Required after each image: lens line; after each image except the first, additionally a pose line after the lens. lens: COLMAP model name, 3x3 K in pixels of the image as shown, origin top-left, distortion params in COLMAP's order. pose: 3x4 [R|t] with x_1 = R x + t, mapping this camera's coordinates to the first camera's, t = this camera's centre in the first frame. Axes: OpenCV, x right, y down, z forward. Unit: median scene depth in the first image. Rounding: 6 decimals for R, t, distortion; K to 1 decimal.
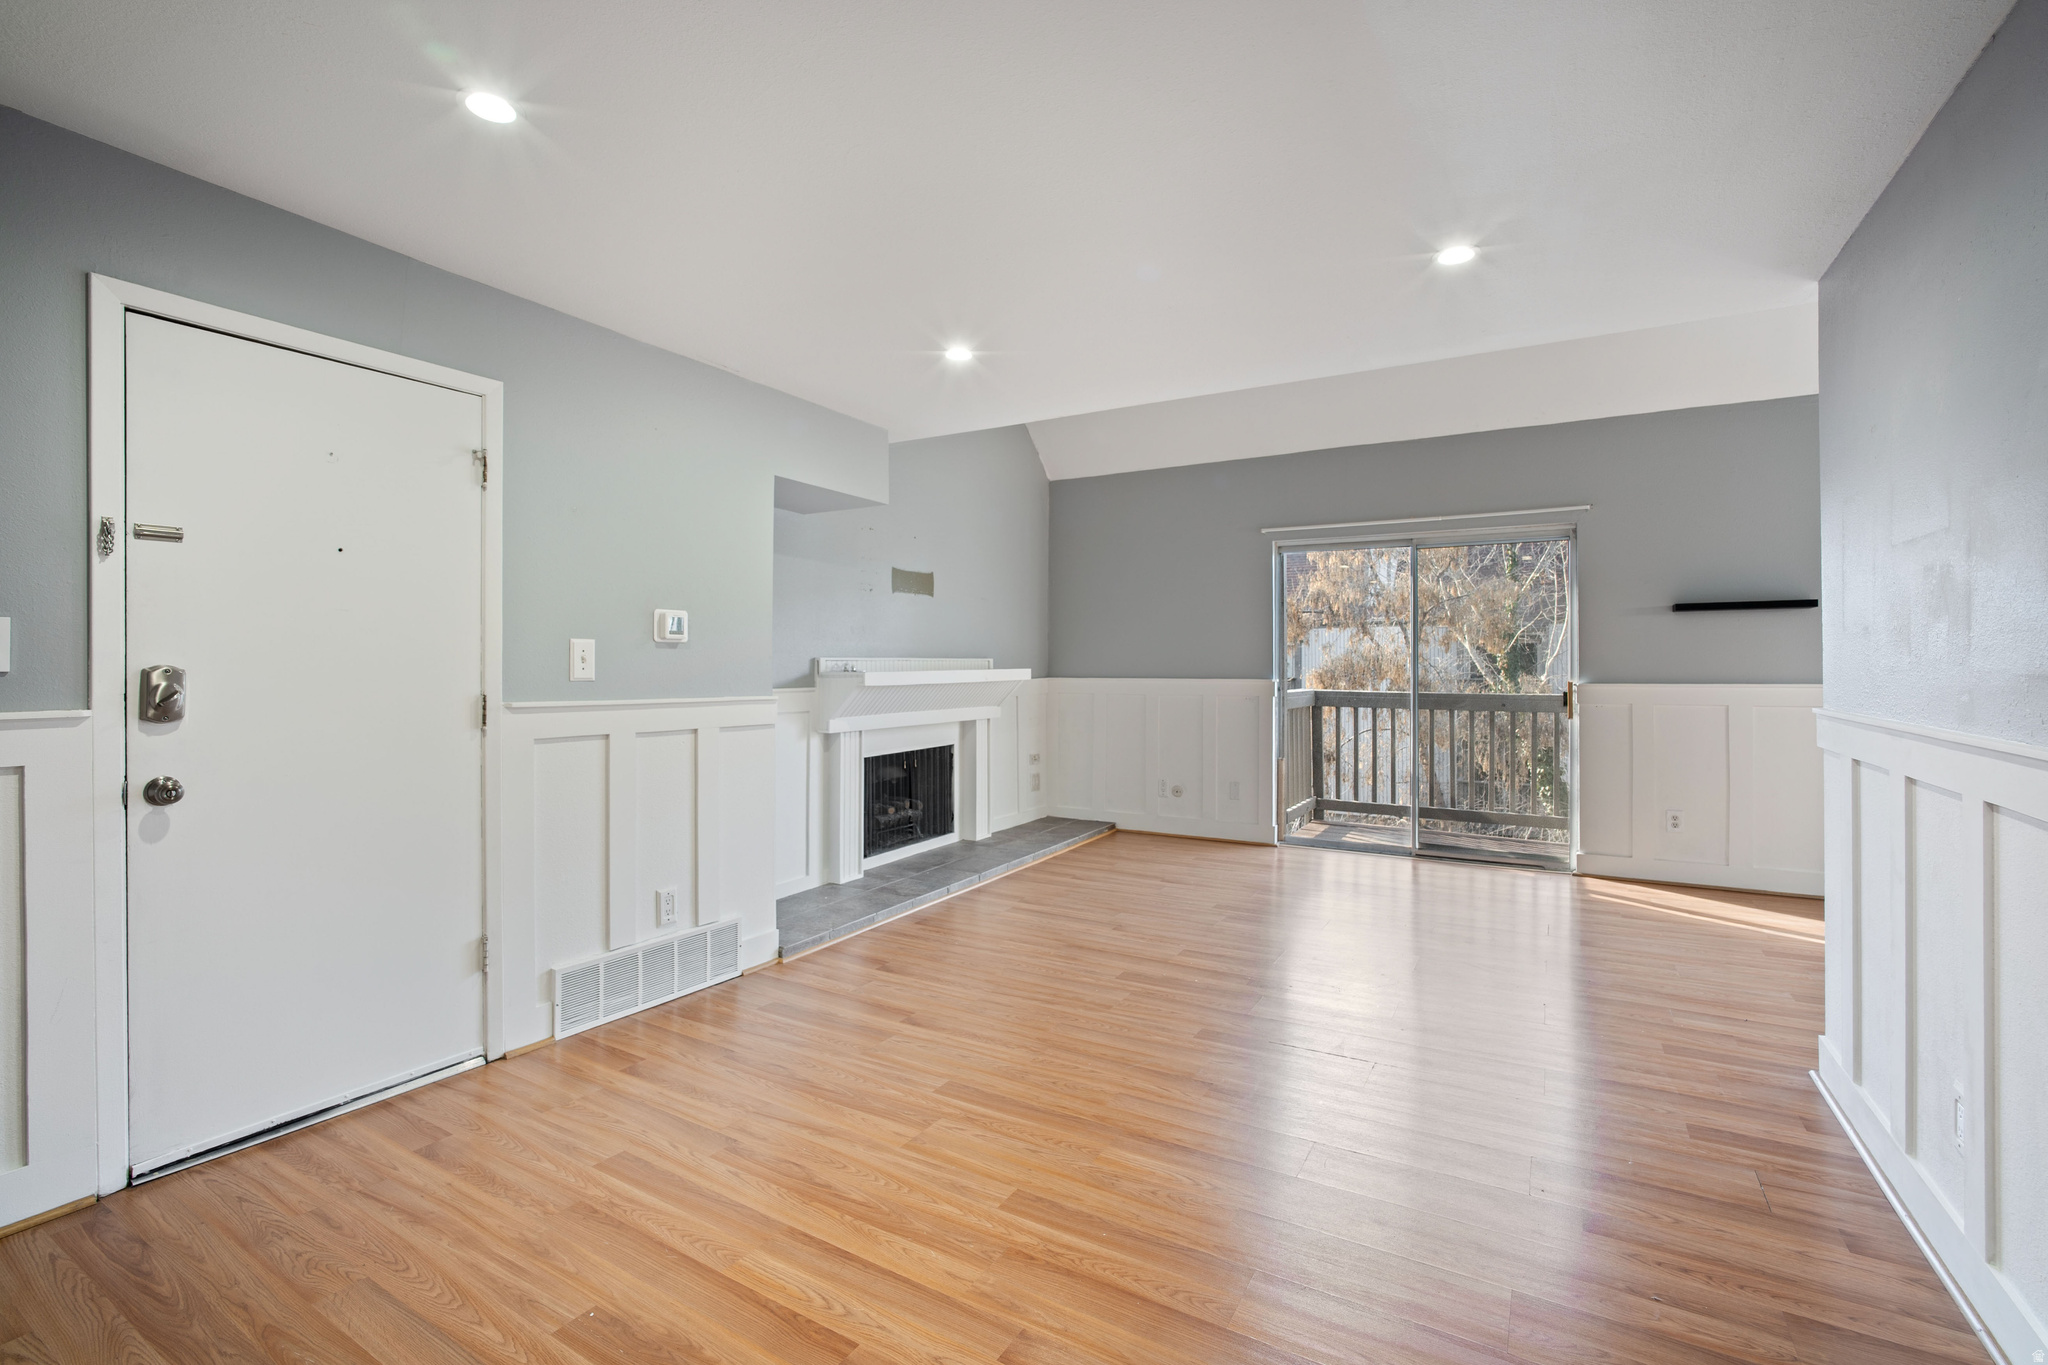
lens RADIAL K [[905.3, 0, 1028.1], [0, 905.3, 662.2], [0, 0, 1]] dist [-0.039661, 0.016640]
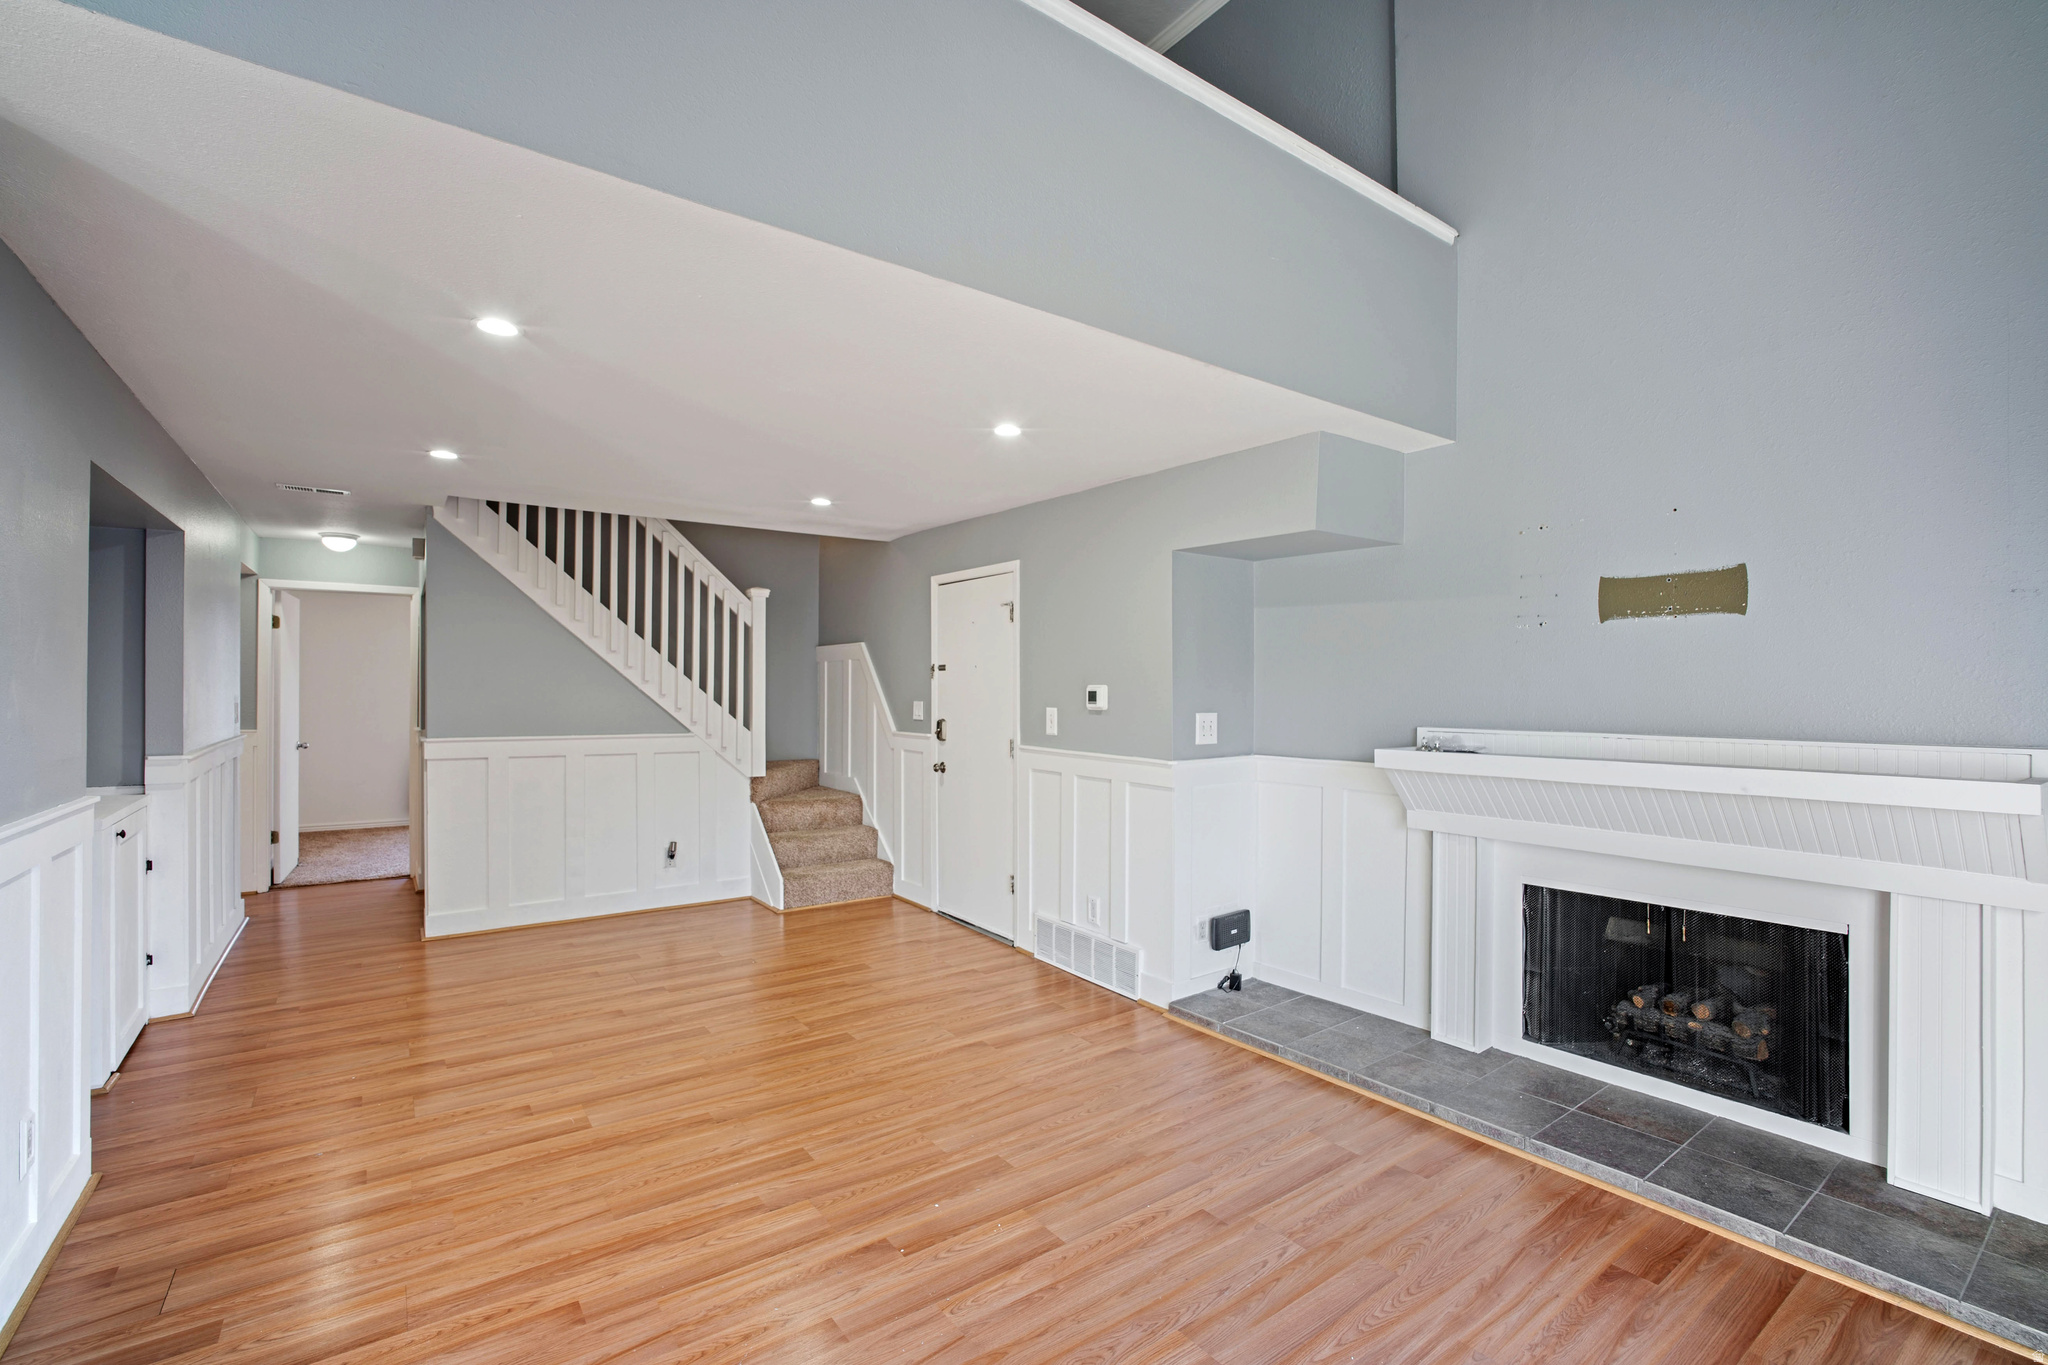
lens RADIAL K [[887.7, 0, 1006.8], [0, 887.7, 693.8], [0, 0, 1]] dist [-0.035515, 0.016410]
pose [[-0.402475, 0.002497, -0.915428, 0.860785], [-0.002251, 0.999991, 0.003718, -0.051597], [0.915428, 0.003557, -0.402466, 1.441196]]
